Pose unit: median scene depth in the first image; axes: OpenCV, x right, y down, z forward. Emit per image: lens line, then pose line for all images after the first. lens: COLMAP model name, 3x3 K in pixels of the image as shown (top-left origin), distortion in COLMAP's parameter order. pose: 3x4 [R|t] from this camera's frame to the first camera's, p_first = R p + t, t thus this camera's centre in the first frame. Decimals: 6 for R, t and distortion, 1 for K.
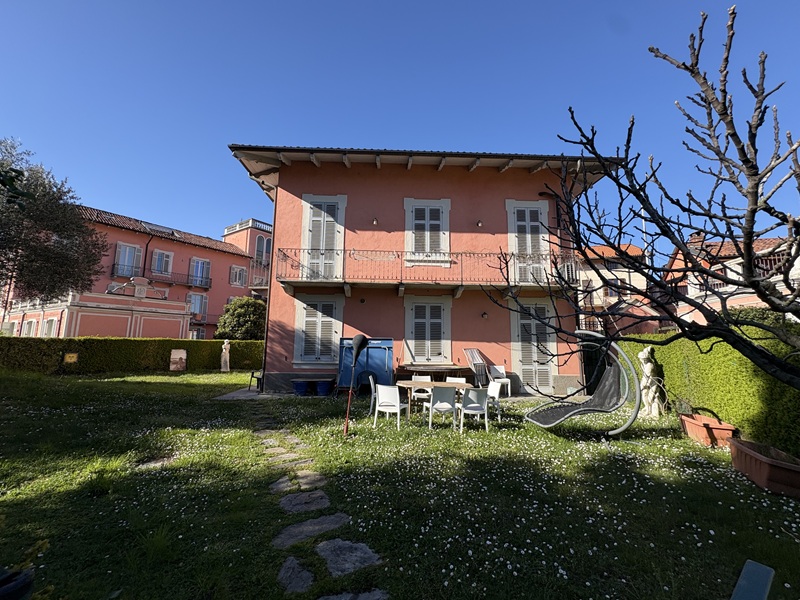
lens RADIAL K [[317.2, 0, 400.0], [0, 317.2, 300.0], [0, 0, 1]] dist [0.001026, 0.000312]
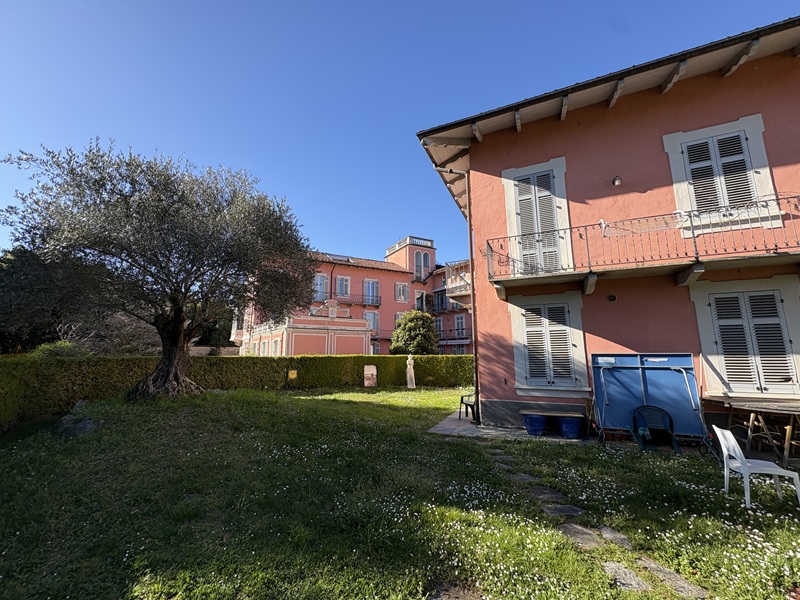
lens RADIAL K [[317.2, 0, 400.0], [0, 317.2, 300.0], [0, 0, 1]] dist [0.001026, 0.000312]
pose [[0.897189, -0.088642, -0.432659, -0.228889], [0.074861, 0.995998, -0.048820, 0.005867], [0.435255, 0.011412, 0.900235, 0.187970]]
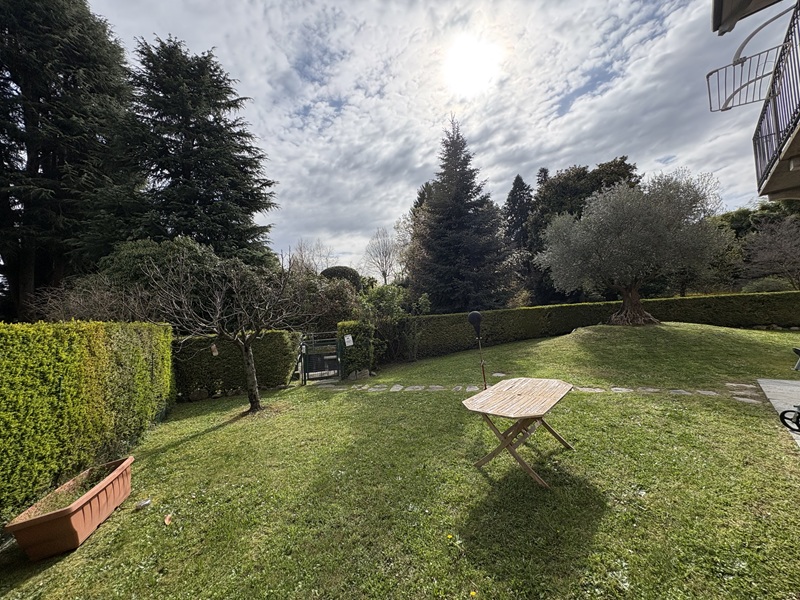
lens RADIAL K [[312.0, 0, 388.9], [0, 312.0, 320.5], [0, 0, 1]] dist [0.000331, 0.000174]
pose [[-0.721233, 0.046330, -0.691142, 0.428740], [0.144953, 0.985765, -0.085184, 0.096909], [0.677357, -0.161620, -0.717682, 0.797499]]
